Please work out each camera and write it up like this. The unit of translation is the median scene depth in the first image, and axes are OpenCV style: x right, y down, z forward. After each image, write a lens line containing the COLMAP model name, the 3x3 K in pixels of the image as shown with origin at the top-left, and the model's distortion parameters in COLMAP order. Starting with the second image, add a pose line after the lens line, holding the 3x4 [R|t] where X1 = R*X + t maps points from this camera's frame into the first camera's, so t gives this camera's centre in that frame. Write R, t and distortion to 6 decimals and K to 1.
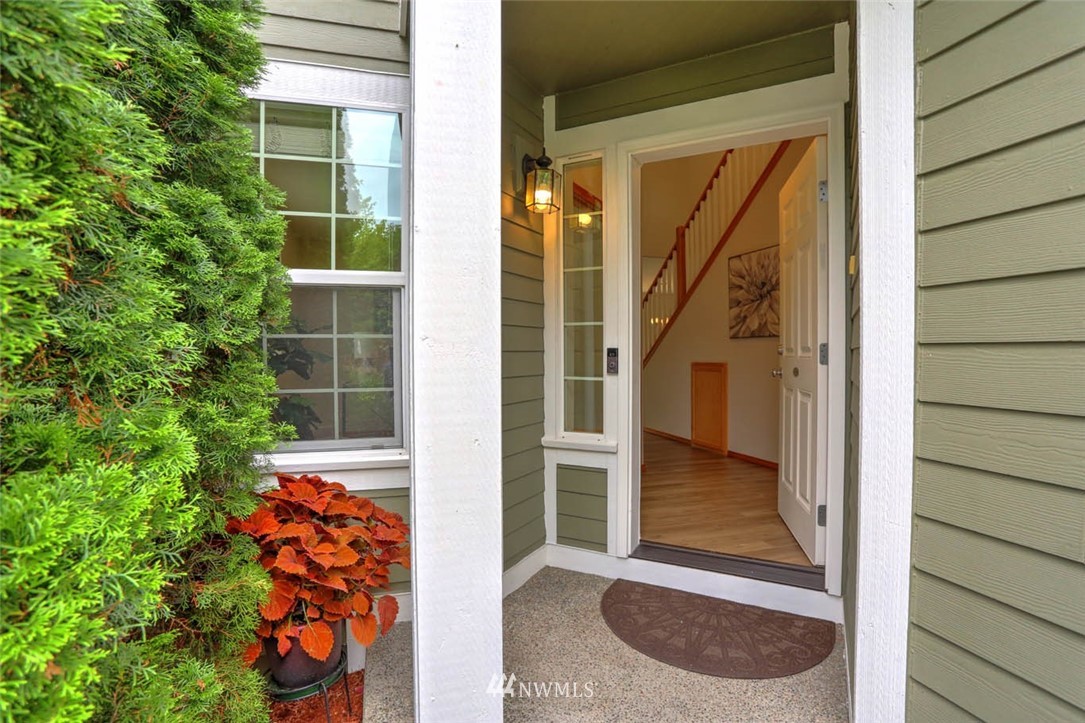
lens RADIAL K [[526.5, 0, 543.7], [0, 526.5, 359.0], [0, 0, 1]] dist [-0.034764, -0.000218]
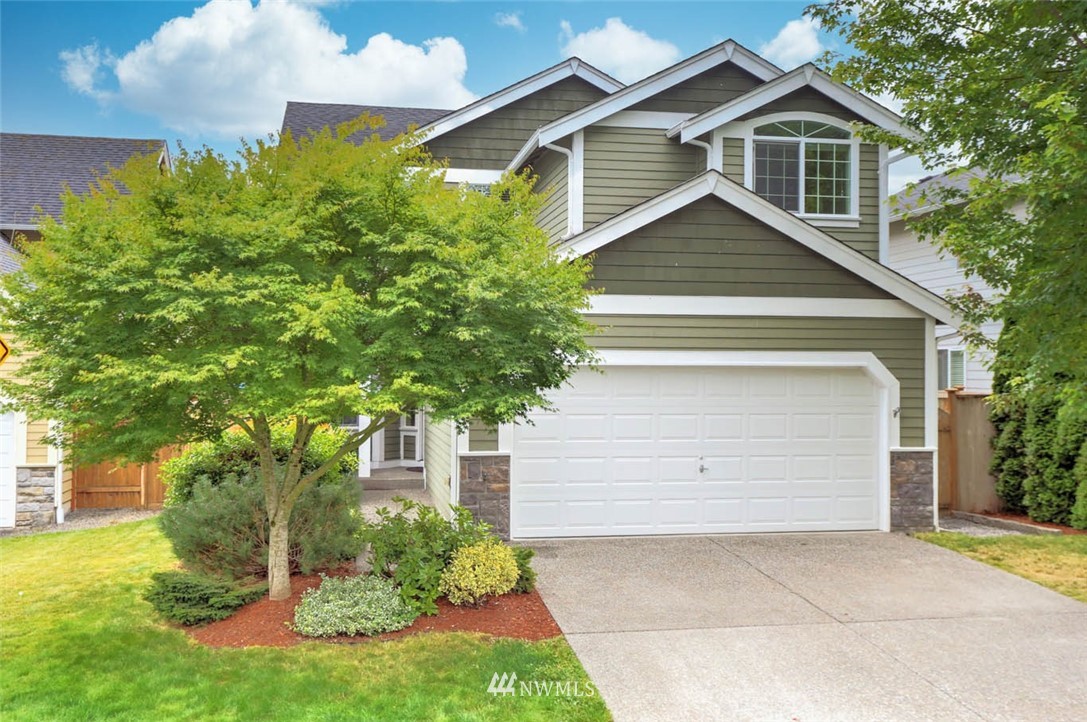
lens RADIAL K [[1016.7, 0, 544.1], [0, 1016.7, 362.7], [0, 0, 1]] dist [0.022023, 0.000000]
pose [[0.994725, 0.012112, -0.101855, 1.677950], [-0.013938, 0.999754, -0.017226, -0.178716], [0.101622, 0.018555, 0.994650, -5.751425]]
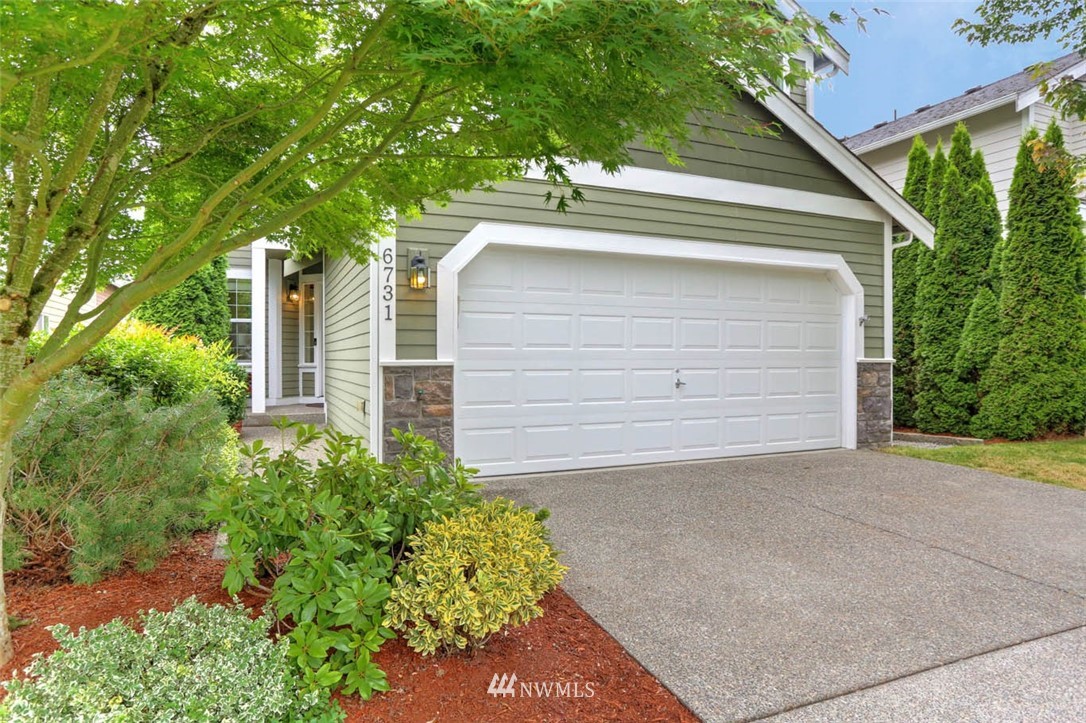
lens RADIAL K [[640.8, 0, 543.3], [0, 640.8, 357.1], [0, 0, 1]] dist [-0.054272, 0.011841]
pose [[0.992770, 0.006250, 0.119866, 1.132836], [-0.005320, 0.999953, -0.008079, 0.132737], [-0.119911, 0.007383, 0.992757, -3.433192]]
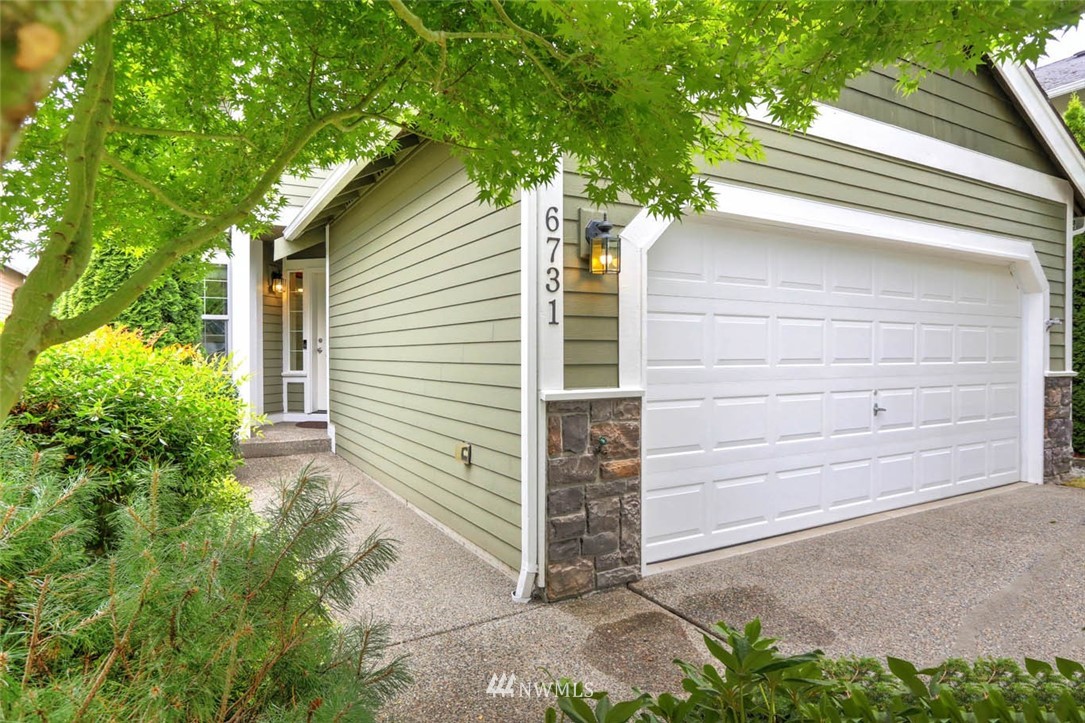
lens RADIAL K [[640.2, 0, 546.1], [0, 640.2, 359.4], [0, 0, 1]] dist [-0.054272, 0.011841]
pose [[0.975068, 0.004106, 0.221870, 0.630873], [-0.004820, 0.999985, 0.002673, 0.069058], [-0.221856, -0.003675, 0.975073, -2.616541]]
